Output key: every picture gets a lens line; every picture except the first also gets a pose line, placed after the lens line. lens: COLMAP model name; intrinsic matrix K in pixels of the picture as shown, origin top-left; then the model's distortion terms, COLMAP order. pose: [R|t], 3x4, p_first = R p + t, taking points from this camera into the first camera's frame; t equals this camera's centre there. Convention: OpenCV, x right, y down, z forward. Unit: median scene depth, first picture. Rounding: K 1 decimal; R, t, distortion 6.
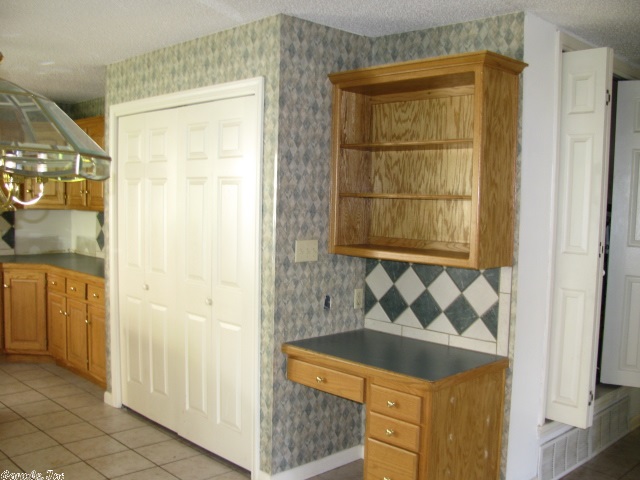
lens RADIAL K [[653.1, 0, 316.6], [0, 653.1, 242.3], [0, 0, 1]] dist [-0.216251, 0.240056]
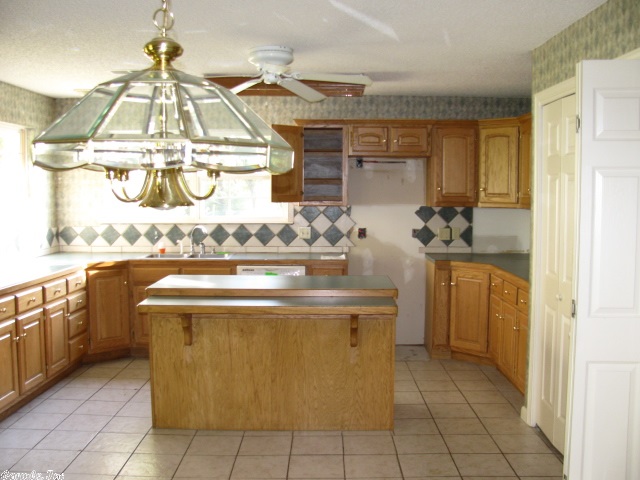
lens RADIAL K [[653.1, 0, 316.6], [0, 653.1, 242.3], [0, 0, 1]] dist [-0.216251, 0.240056]
pose [[0.693126, 0.034092, -0.720010, 0.107035], [-0.032575, 0.999342, 0.015960, -0.007059], [0.720080, 0.012393, 0.693780, 0.133663]]
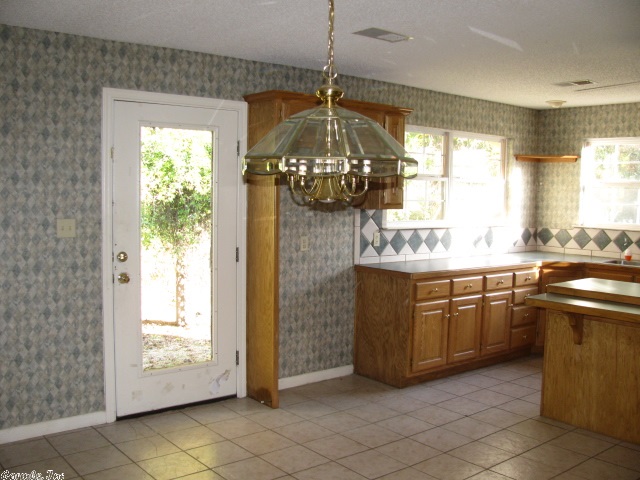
lens RADIAL K [[653.1, 0, 316.6], [0, 653.1, 242.3], [0, 0, 1]] dist [-0.216251, 0.240056]
pose [[-0.106062, 0.052905, -0.992951, 0.278176], [-0.086769, 0.994282, 0.062245, -0.014690], [0.990566, 0.092760, -0.100865, 0.322662]]
